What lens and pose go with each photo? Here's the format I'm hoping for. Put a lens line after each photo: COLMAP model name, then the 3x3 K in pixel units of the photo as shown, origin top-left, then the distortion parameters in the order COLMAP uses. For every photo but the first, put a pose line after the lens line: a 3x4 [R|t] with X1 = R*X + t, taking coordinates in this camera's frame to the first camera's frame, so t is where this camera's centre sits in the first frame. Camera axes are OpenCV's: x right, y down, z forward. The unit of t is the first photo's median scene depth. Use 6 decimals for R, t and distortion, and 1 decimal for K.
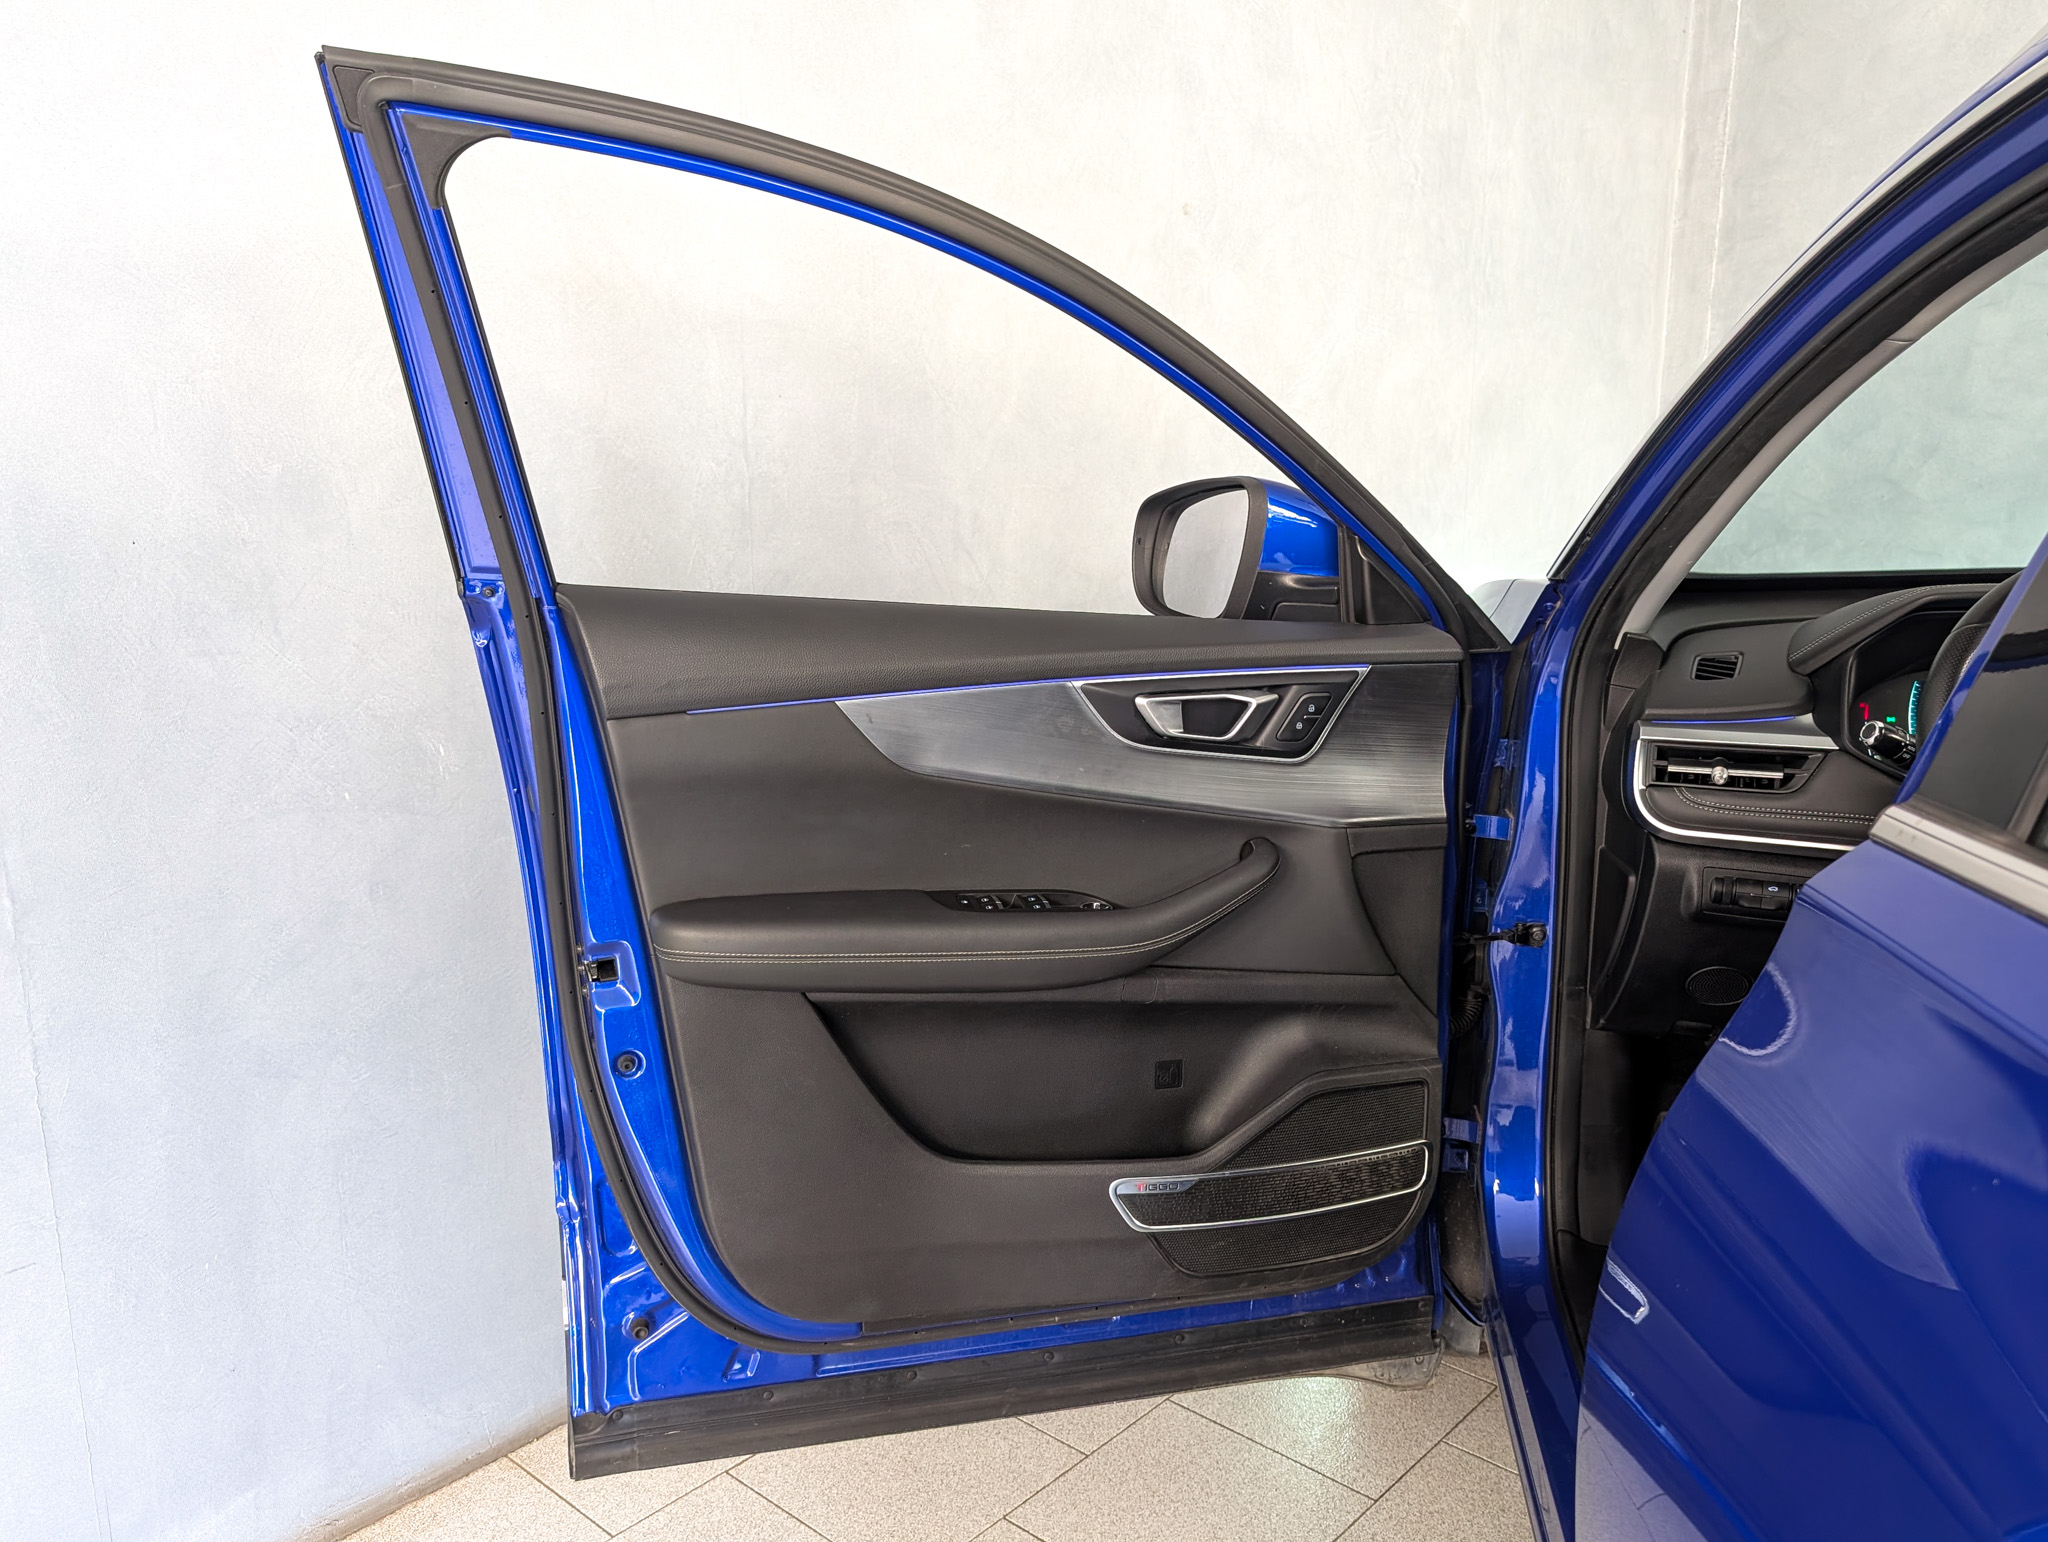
lens RADIAL K [[1631.7, 0, 1023.6], [0, 1631.7, 796.5], [0, 0, 1]] dist [-0.013884, -0.000587]
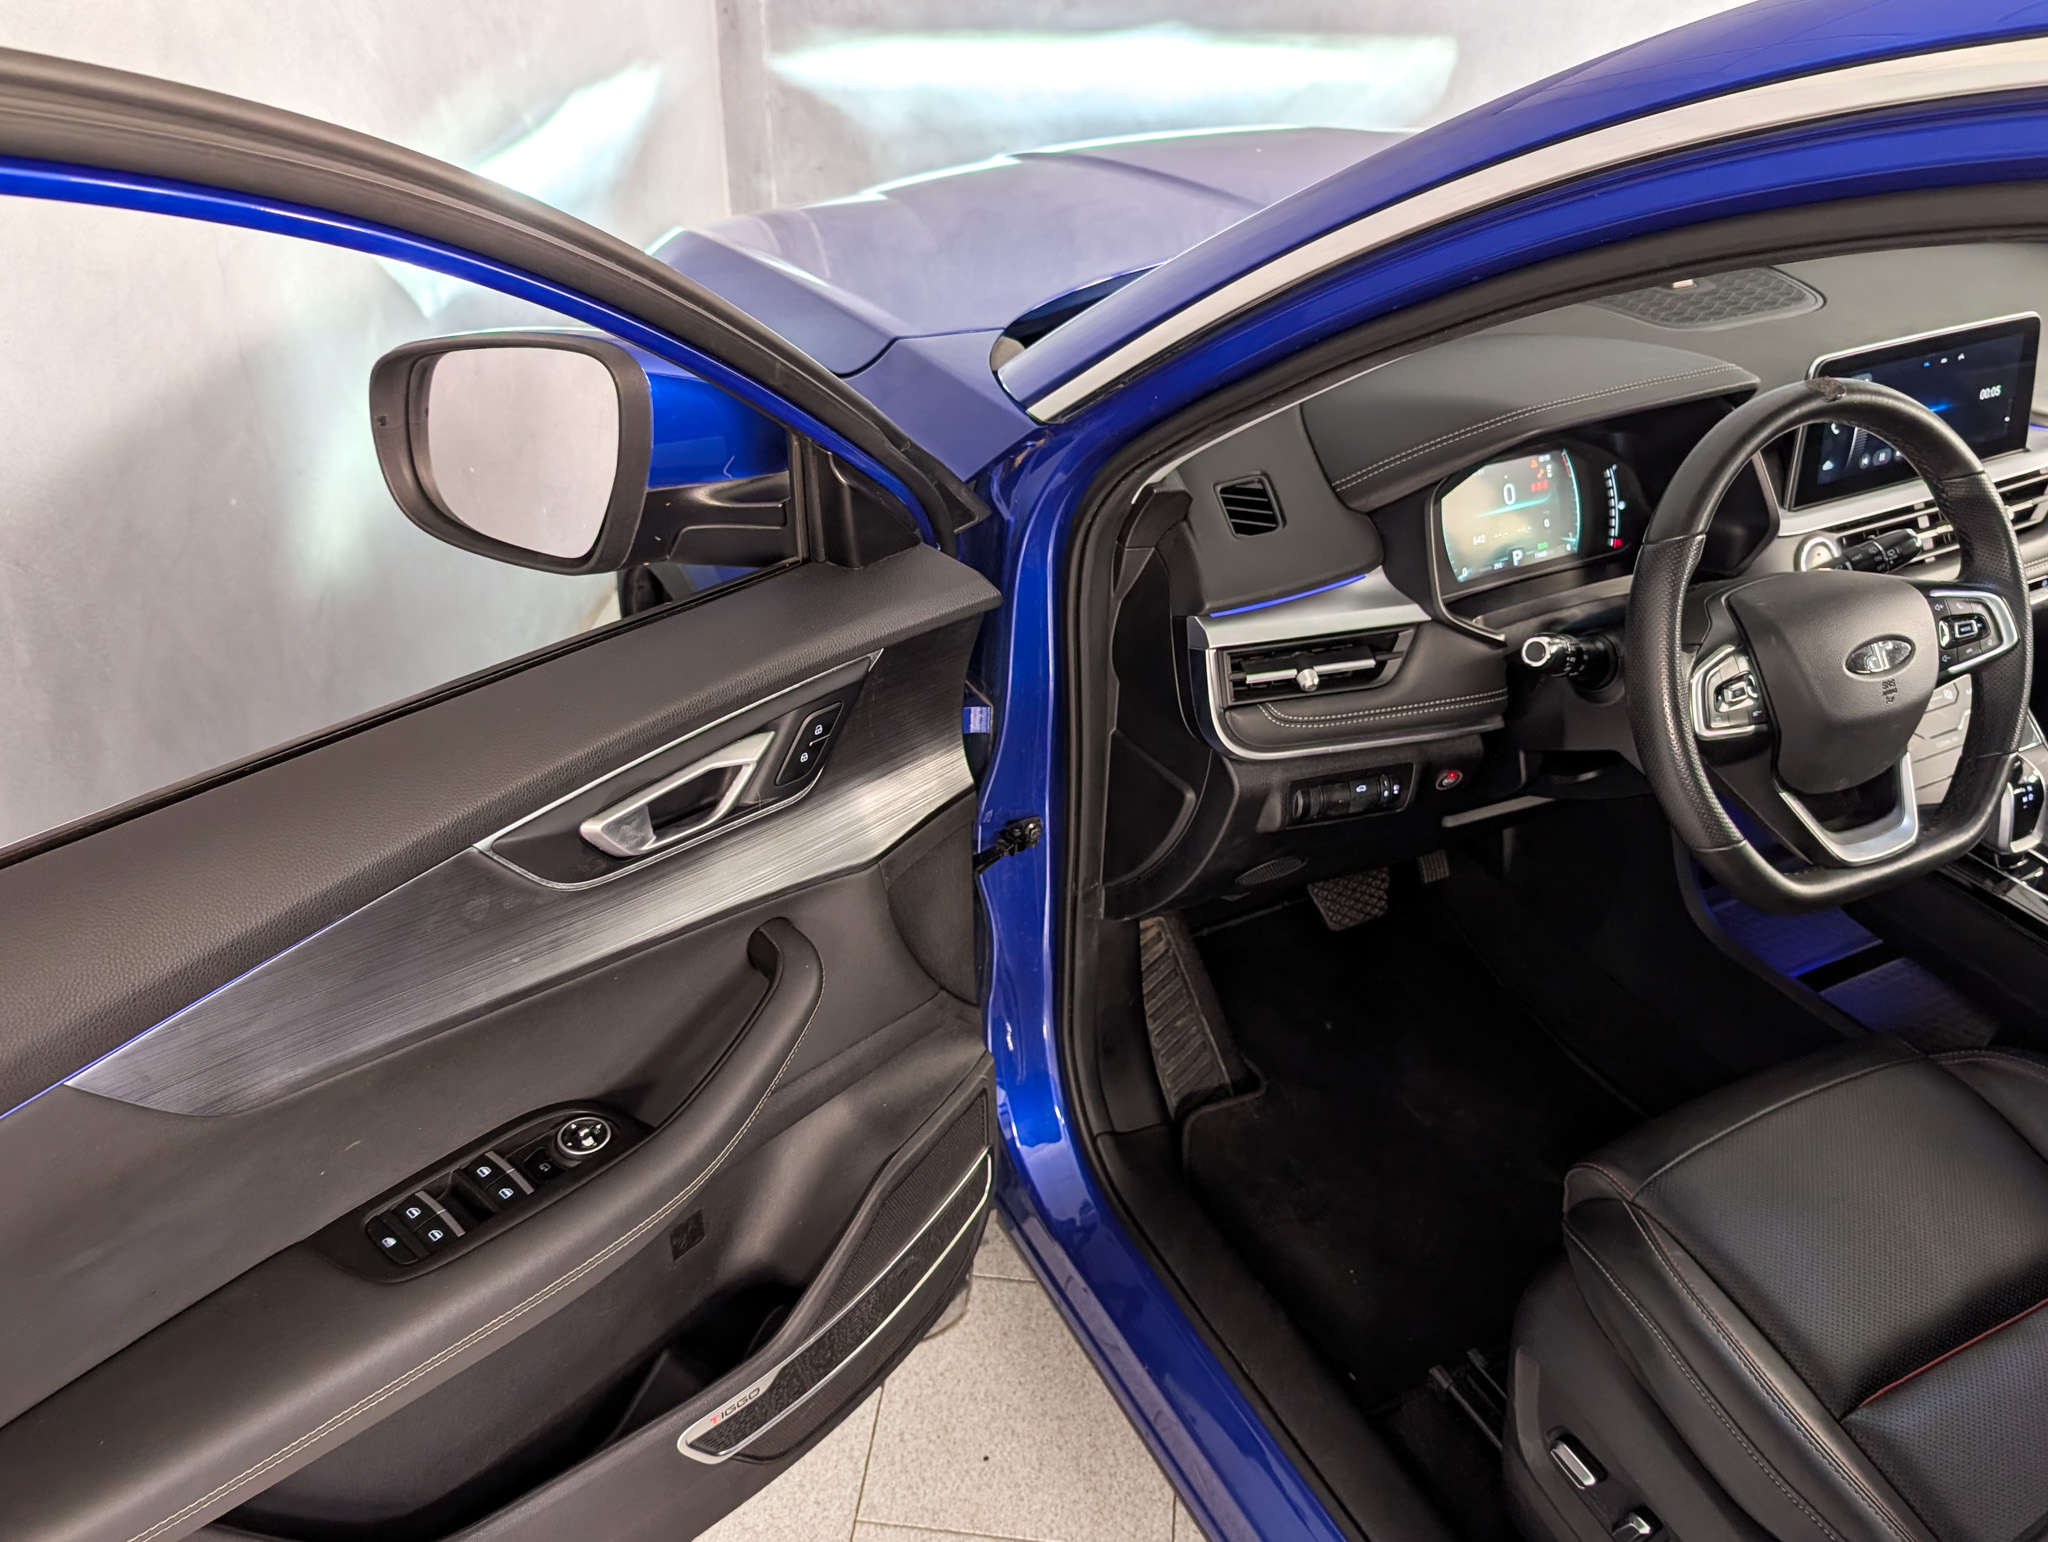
lens RADIAL K [[1631.7, 0, 1023.6], [0, 1631.7, 796.5], [0, 0, 1]] dist [-0.013884, -0.000587]
pose [[0.820084, -0.301222, 0.486547, -0.080689], [0.115436, 0.919847, 0.374909, -0.264380], [-0.560479, -0.251291, 0.789123, 0.434951]]
